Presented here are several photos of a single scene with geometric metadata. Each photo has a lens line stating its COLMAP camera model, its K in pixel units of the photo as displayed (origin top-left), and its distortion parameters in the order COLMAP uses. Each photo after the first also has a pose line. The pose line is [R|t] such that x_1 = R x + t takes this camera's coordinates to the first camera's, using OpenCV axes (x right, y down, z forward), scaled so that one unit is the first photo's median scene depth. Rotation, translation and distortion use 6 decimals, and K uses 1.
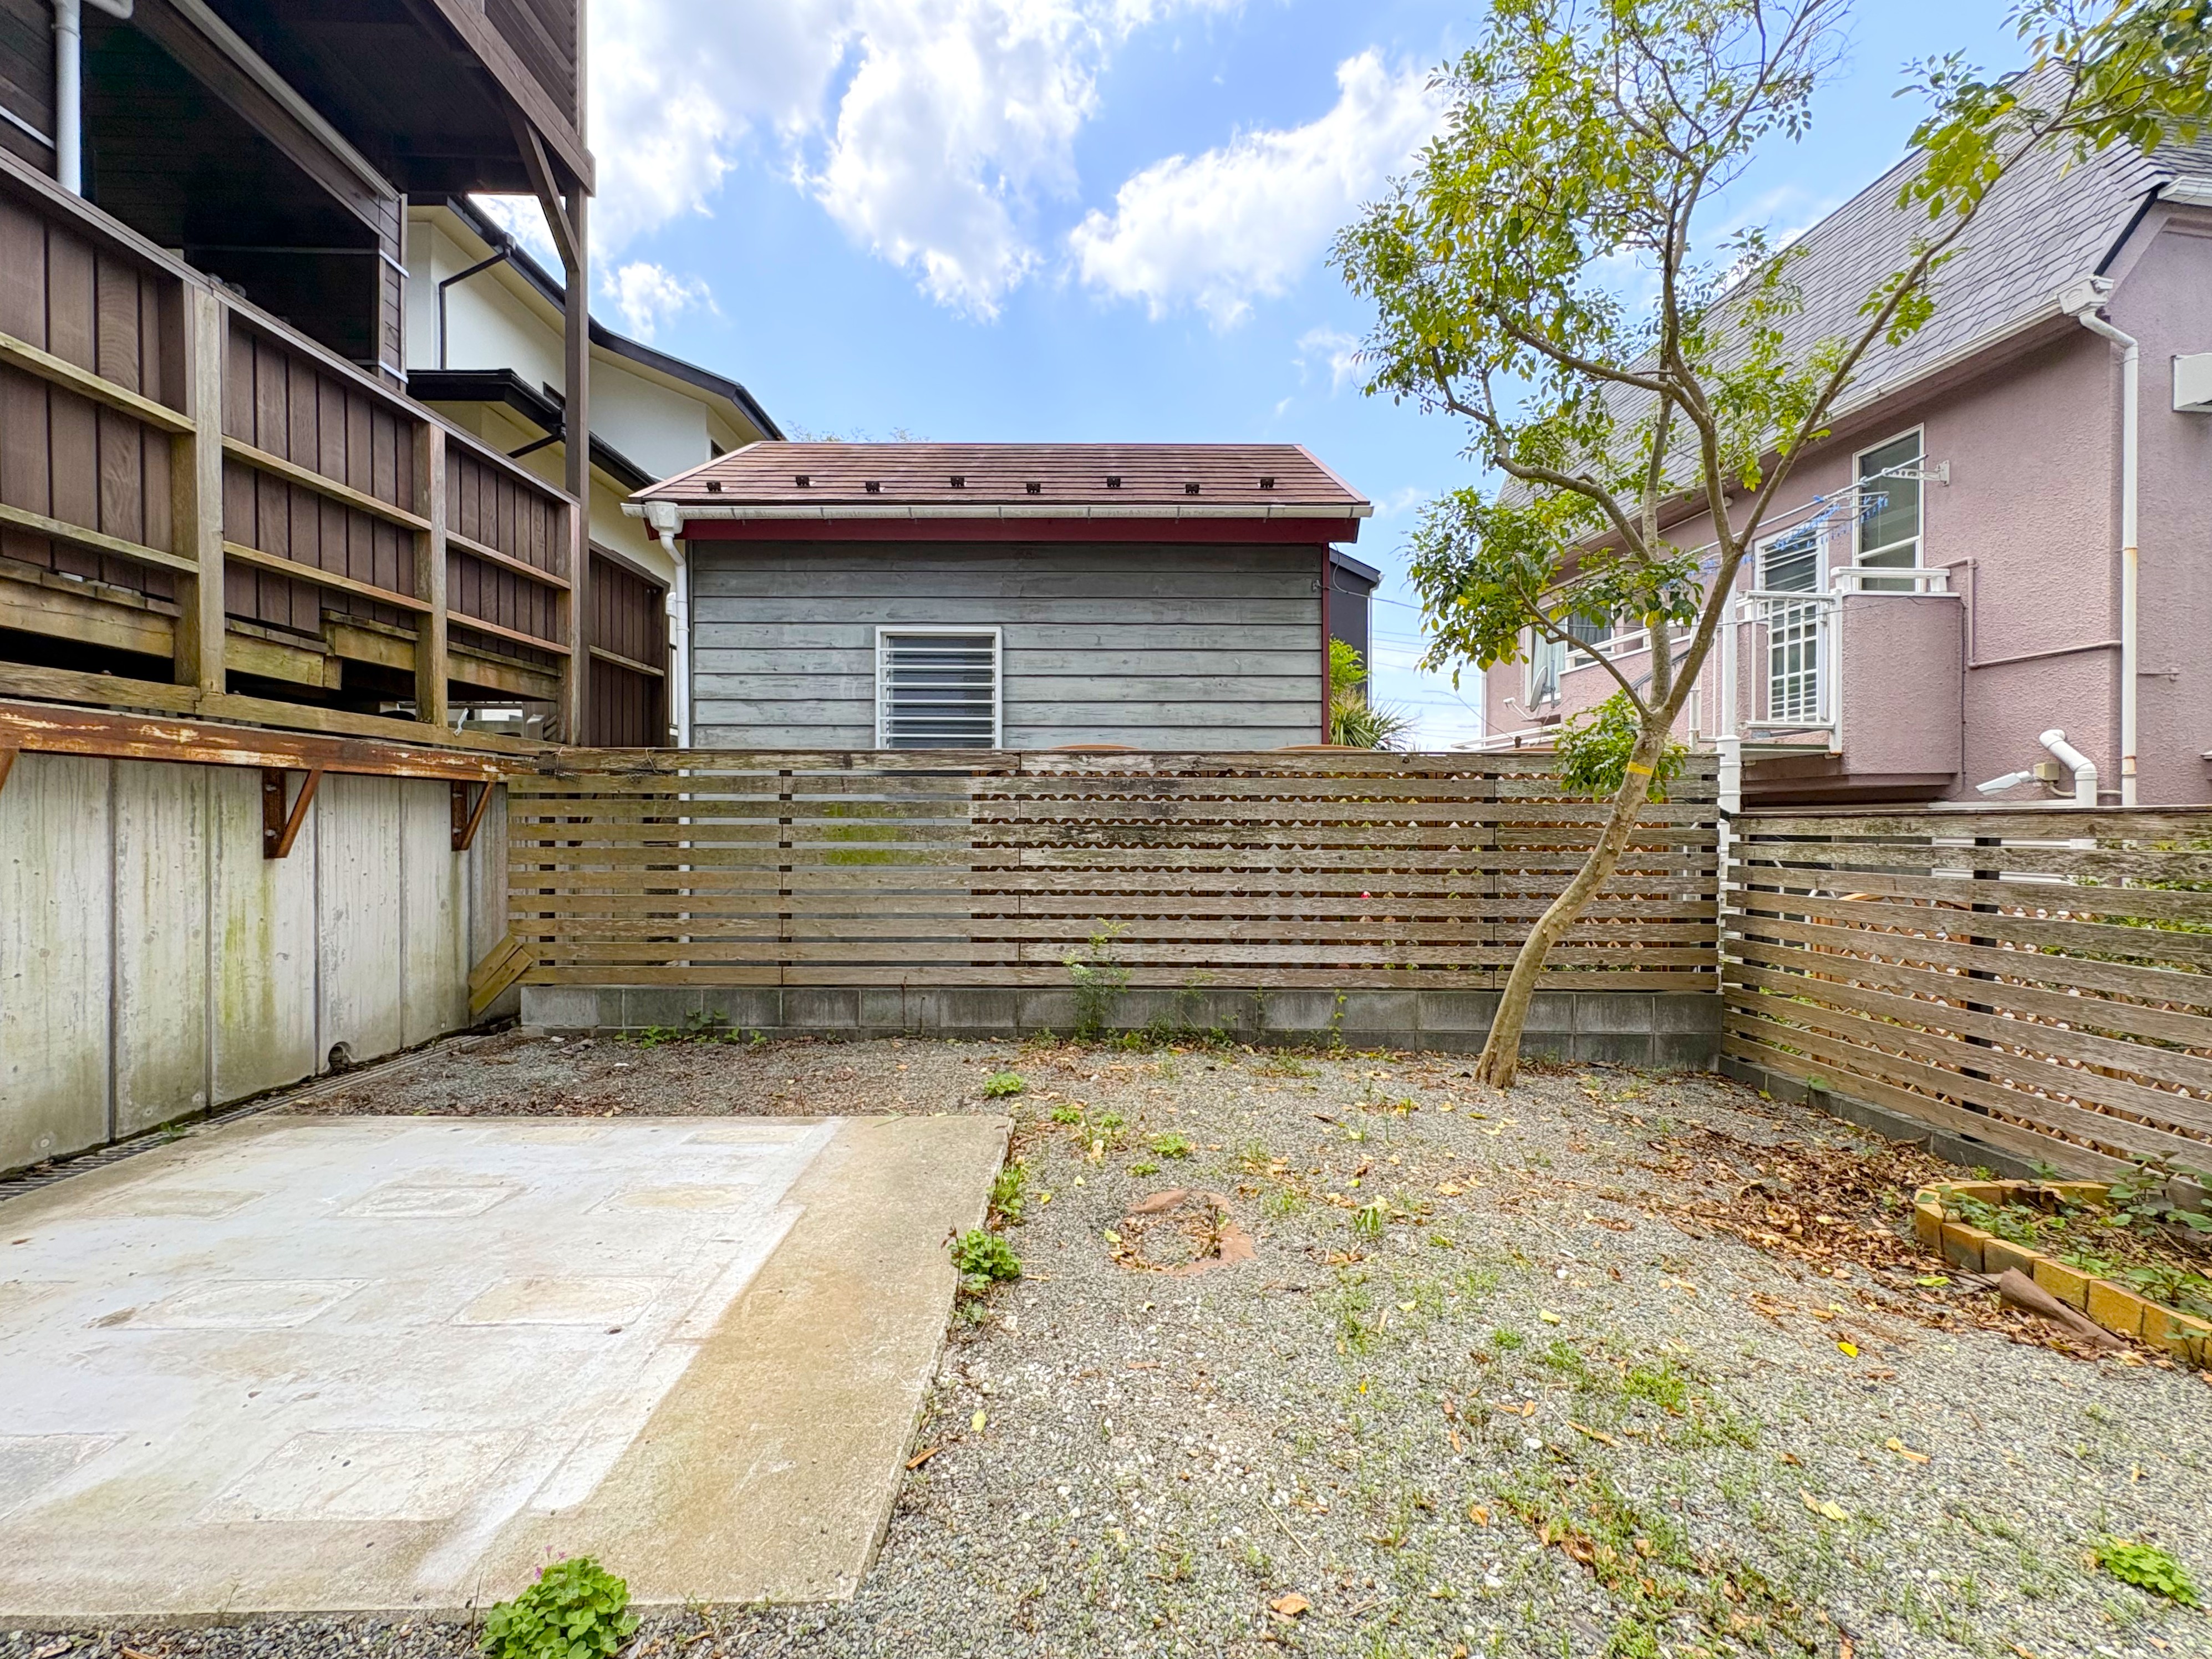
lens RADIAL K [[884.0, 0, 1100.1], [0, 884.0, 831.0], [0, 0, 1]] dist [-0.001951, -0.000249]
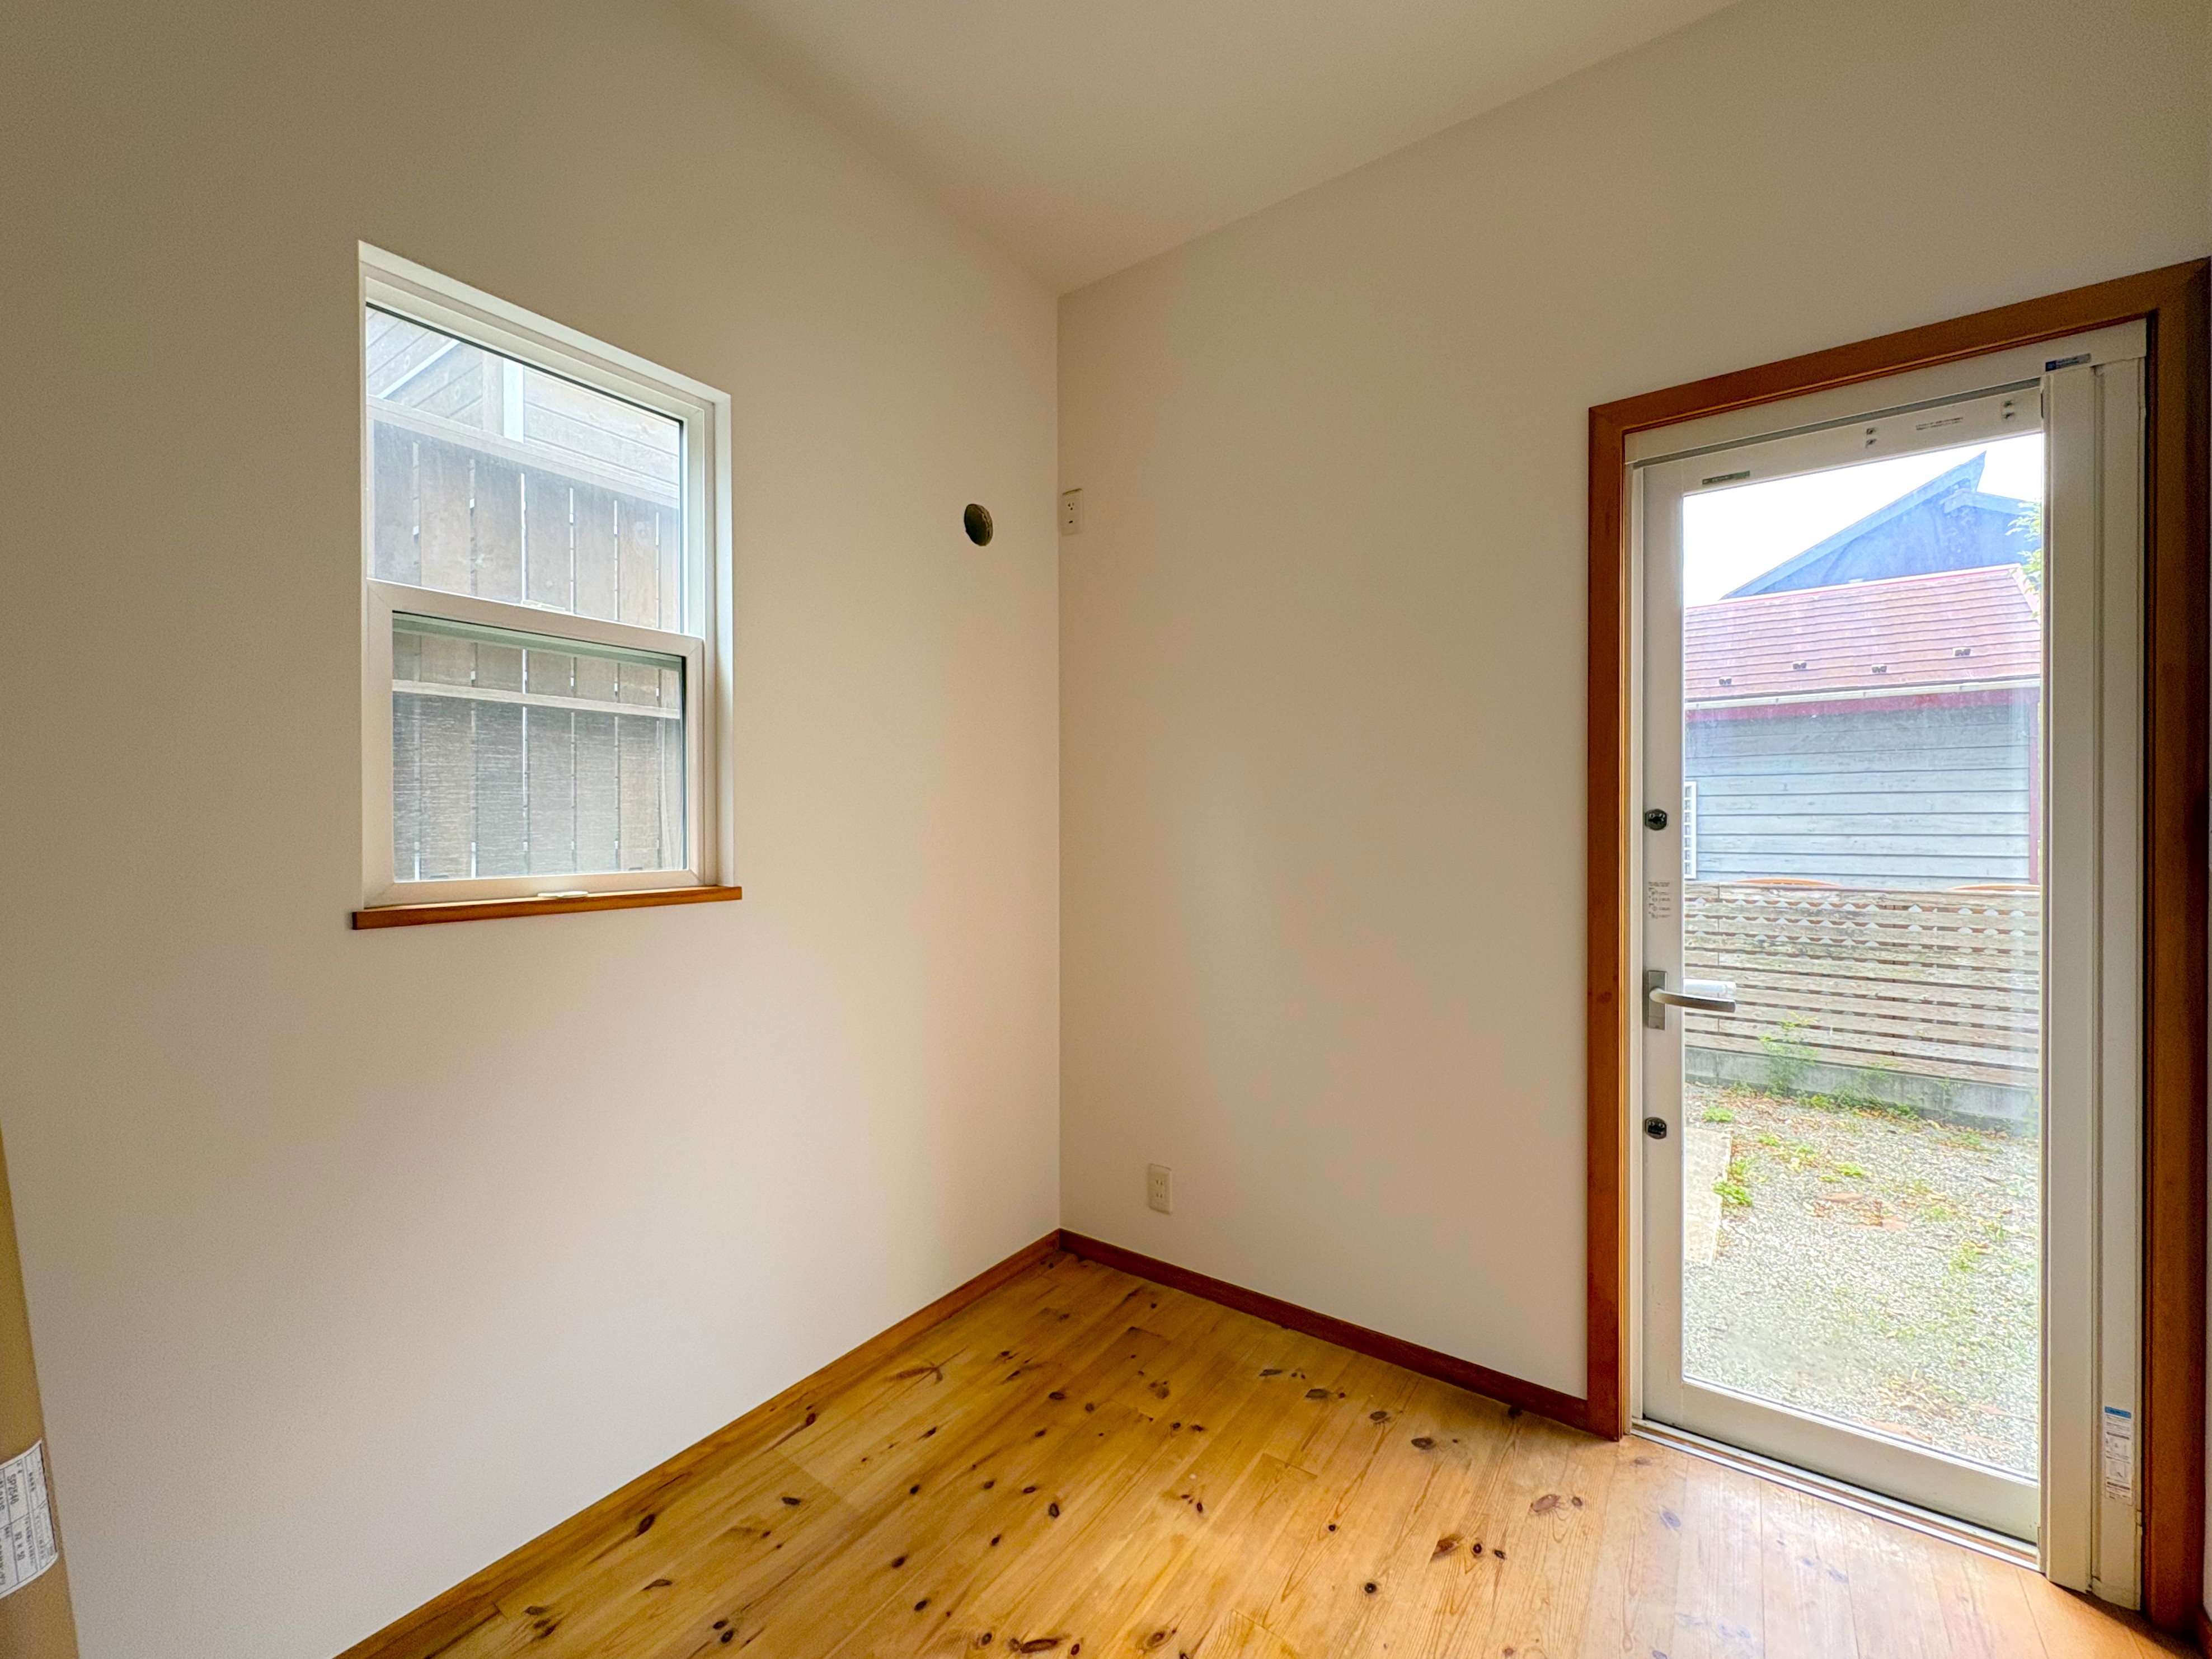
lens RADIAL K [[884.0, 0, 1108.1], [0, 884.0, 831.4], [0, 0, 1]] dist [-0.001951, -0.000249]
pose [[0.803495, -0.002089, -0.595307, -0.034420], [0.001506, 0.999998, -0.001475, -0.179800], [0.595309, 0.000289, 0.803497, -0.749137]]
